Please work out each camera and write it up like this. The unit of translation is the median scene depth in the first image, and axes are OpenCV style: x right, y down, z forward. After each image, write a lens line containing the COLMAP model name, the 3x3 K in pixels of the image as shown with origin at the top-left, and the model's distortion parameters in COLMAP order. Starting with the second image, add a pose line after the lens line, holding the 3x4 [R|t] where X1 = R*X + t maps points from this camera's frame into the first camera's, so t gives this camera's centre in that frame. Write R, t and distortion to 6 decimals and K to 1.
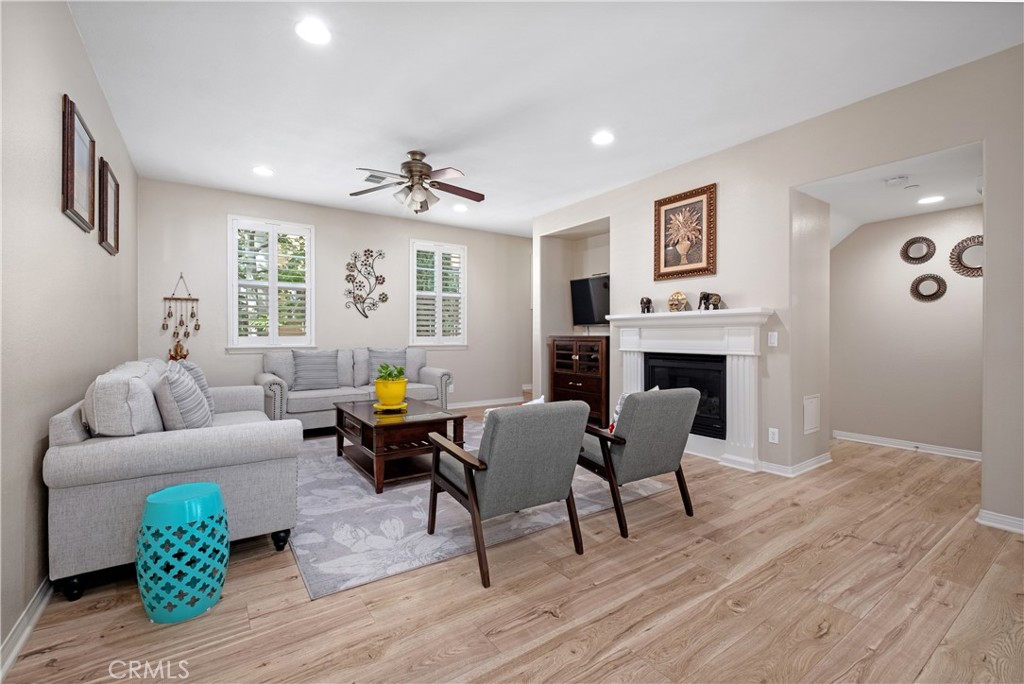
lens RADIAL K [[440.0, 0, 512.1], [0, 440.0, 337.5], [0, 0, 1]] dist [-0.000365, 0.000206]
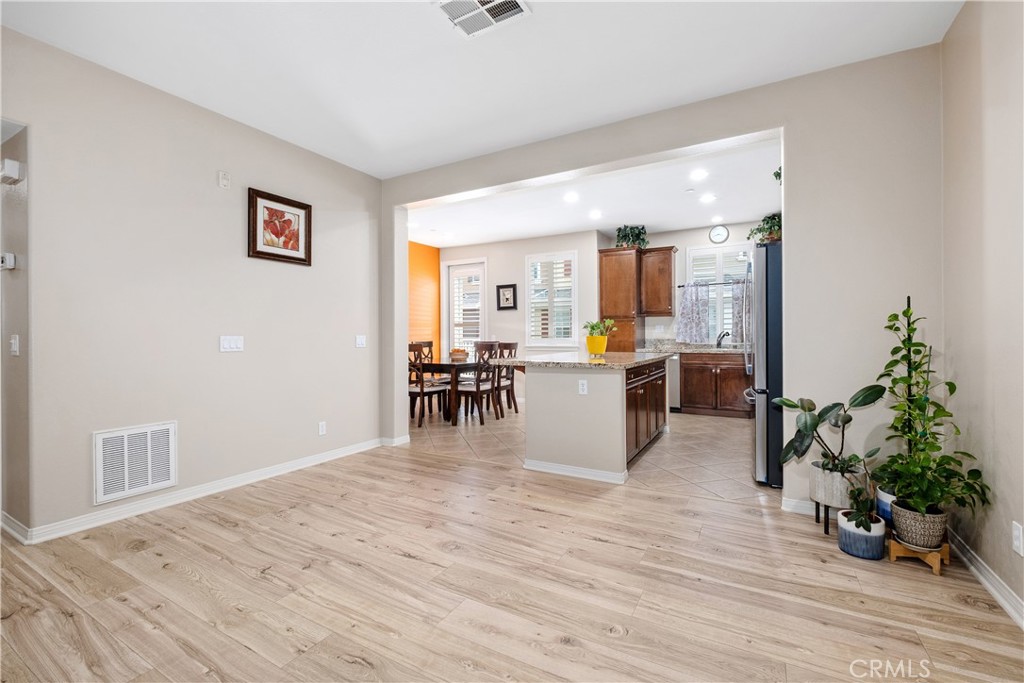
lens RADIAL K [[439.8, 0, 513.0], [0, 439.8, 336.2], [0, 0, 1]] dist [0.004130, -0.006682]
pose [[-0.433933, 0.002583, 0.900942, -0.101344], [0.006801, 0.999977, 0.000409, -0.002183], [-0.900920, 0.006305, -0.433940, 0.261552]]
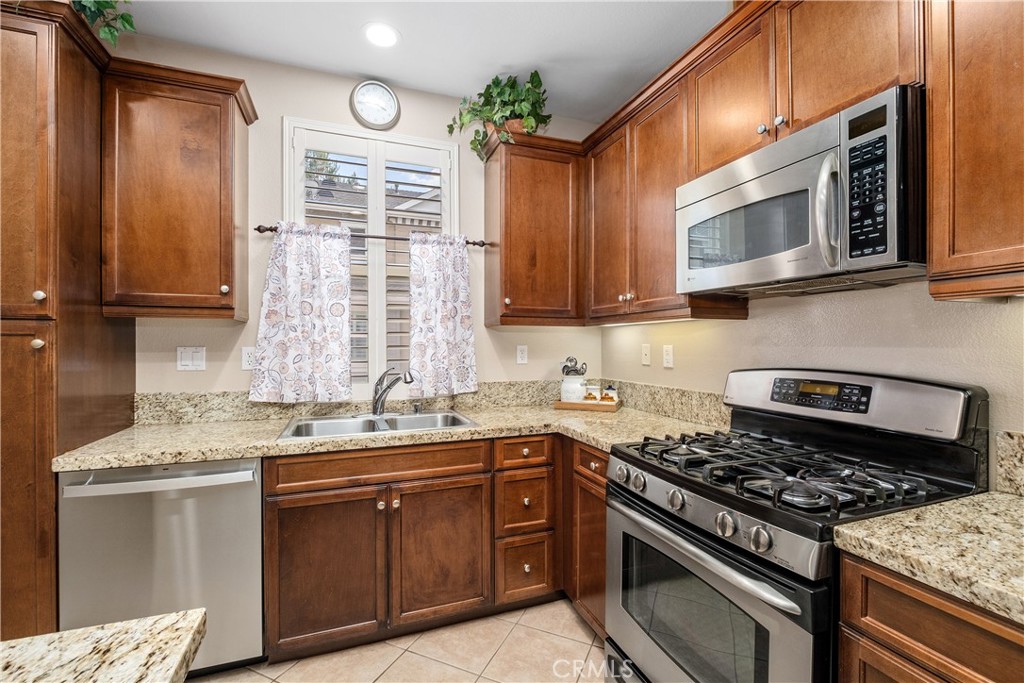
lens RADIAL K [[439.8, 0, 510.7], [0, 439.8, 345.4], [0, 0, 1]] dist [0.004130, -0.006682]
pose [[-0.968261, -0.000098, 0.249940, 0.568736], [0.001335, 0.999984, 0.005564, -0.038820], [-0.249937, 0.005721, -0.968245, -0.449282]]
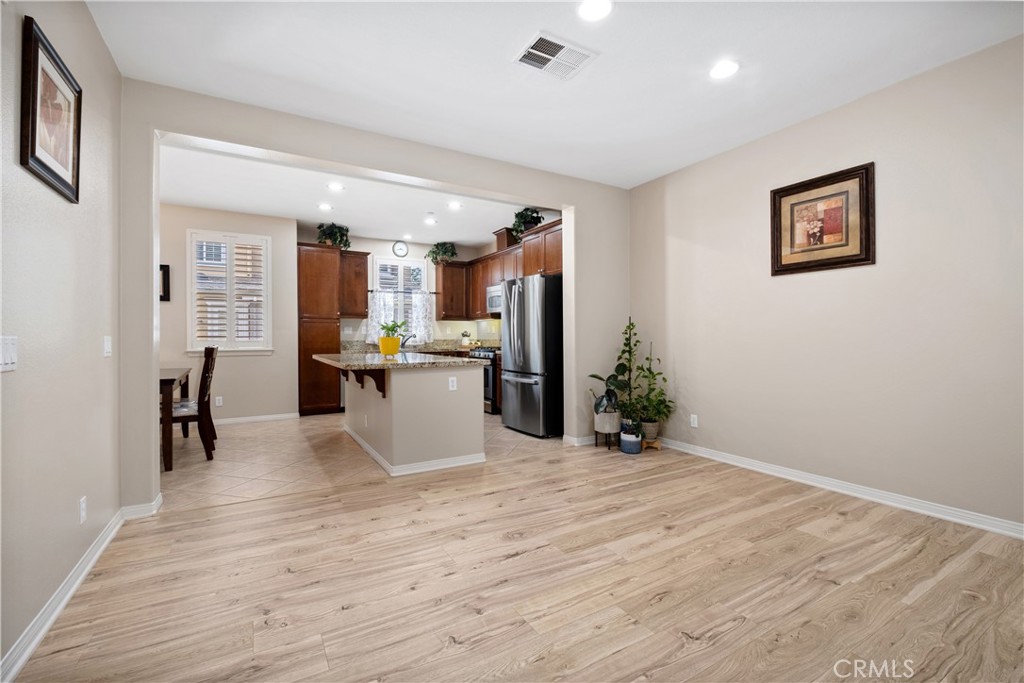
lens RADIAL K [[439.8, 0, 514.4], [0, 439.8, 337.3], [0, 0, 1]] dist [0.004130, -0.006682]
pose [[-0.997269, 0.003435, 0.073780, 0.328576], [0.003811, 0.999980, 0.004951, -0.004628], [-0.073761, 0.005218, -0.997262, 0.624894]]
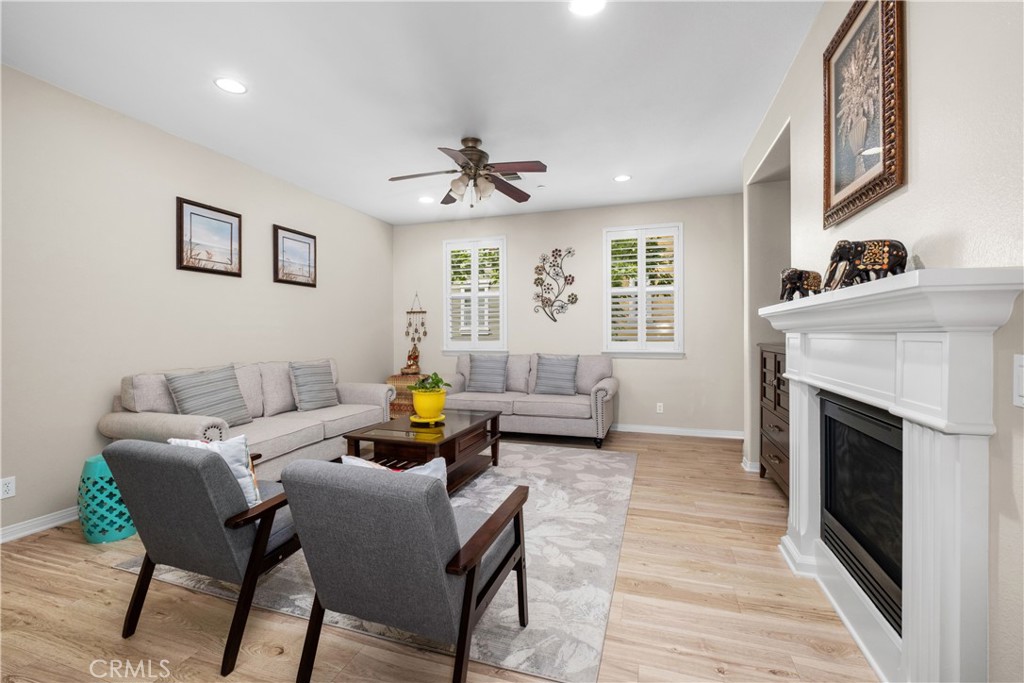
lens RADIAL K [[439.8, 0, 514.8], [0, 439.8, 332.3], [0, 0, 1]] dist [0.004130, -0.006682]
pose [[0.608721, -0.006342, -0.793359, 0.451089], [-0.000076, 0.999968, -0.008052, -0.016922], [0.793384, 0.004962, 0.608701, 0.434020]]
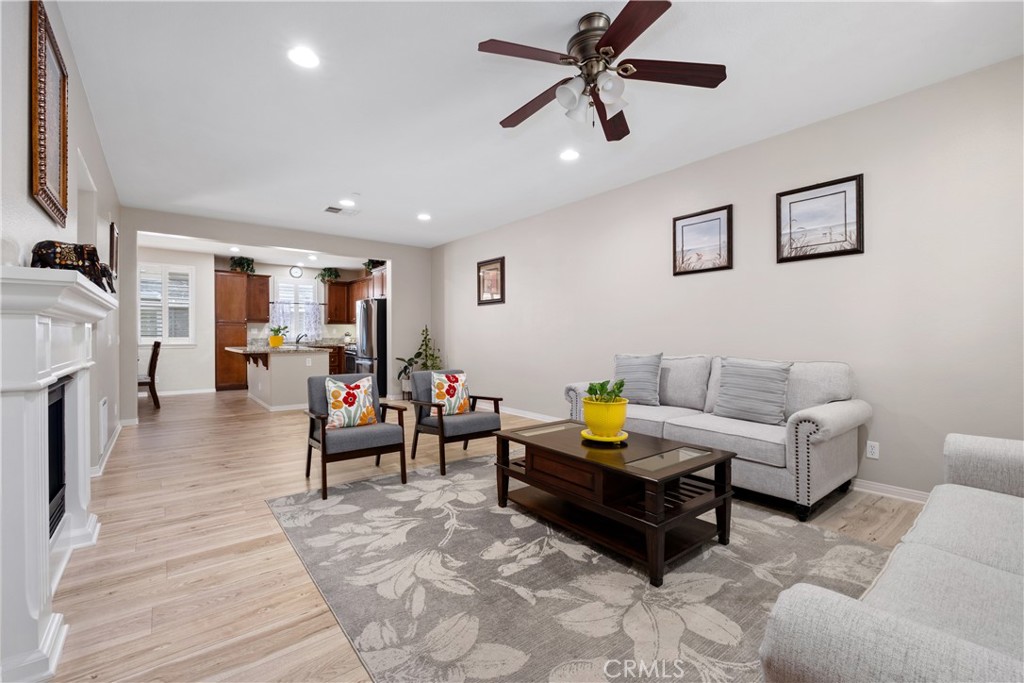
lens RADIAL K [[439.8, 0, 510.8], [0, 439.8, 337.2], [0, 0, 1]] dist [0.004130, -0.006682]
pose [[-0.997969, -0.000014, -0.063696, -0.059694], [-0.000367, 0.999985, 0.005533, -0.006166], [0.063695, 0.005545, -0.997954, 1.298213]]
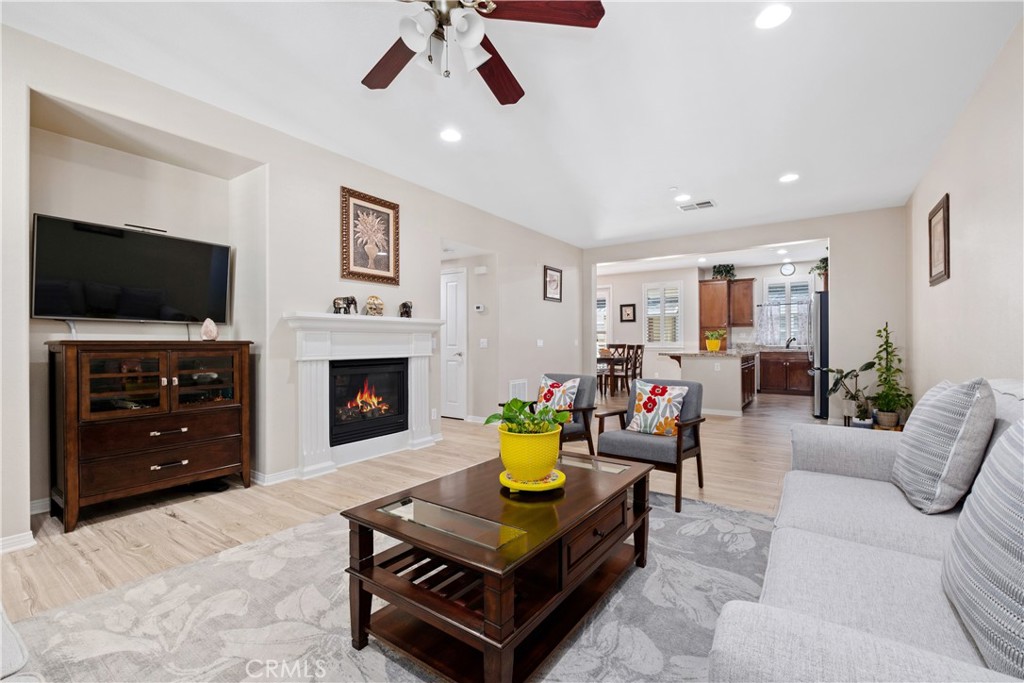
lens RADIAL K [[439.8, 0, 510.6], [0, 439.8, 343.6], [0, 0, 1]] dist [0.004130, -0.006682]
pose [[-0.340295, -0.002491, 0.940316, -0.561856], [0.005740, 0.999972, 0.004726, 0.000031], [-0.940301, 0.007005, -0.340271, 0.907567]]
